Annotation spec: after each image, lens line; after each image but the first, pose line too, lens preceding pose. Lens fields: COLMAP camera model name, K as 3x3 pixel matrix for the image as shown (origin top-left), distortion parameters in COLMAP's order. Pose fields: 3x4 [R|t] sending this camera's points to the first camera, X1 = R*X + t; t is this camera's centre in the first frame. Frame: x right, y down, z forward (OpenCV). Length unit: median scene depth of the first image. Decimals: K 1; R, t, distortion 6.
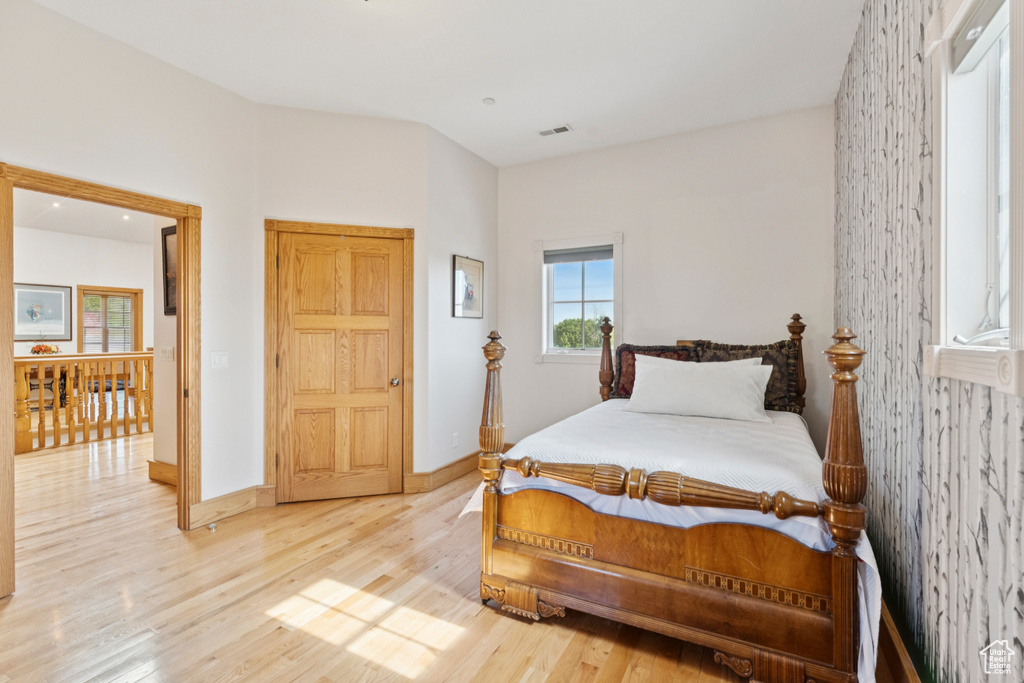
lens RADIAL K [[464.1, 0, 508.0], [0, 464.1, 336.6], [0, 0, 1]] dist [-0.000800, 0.000011]
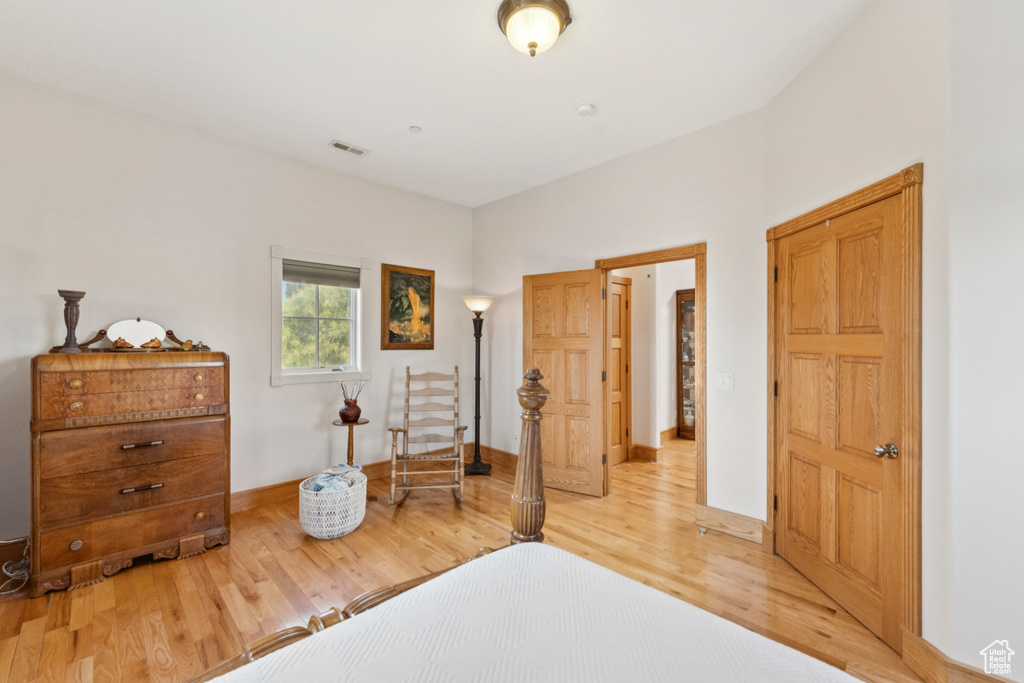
lens RADIAL K [[413.2, 0, 514.0], [0, 413.2, 345.3], [0, 0, 1]] dist [0.000117, -0.000024]
pose [[-0.266682, 0.006312, -0.963764, 0.372875], [-0.005993, 0.999948, 0.008207, -0.032152], [0.963766, 0.007965, -0.266631, 0.719556]]
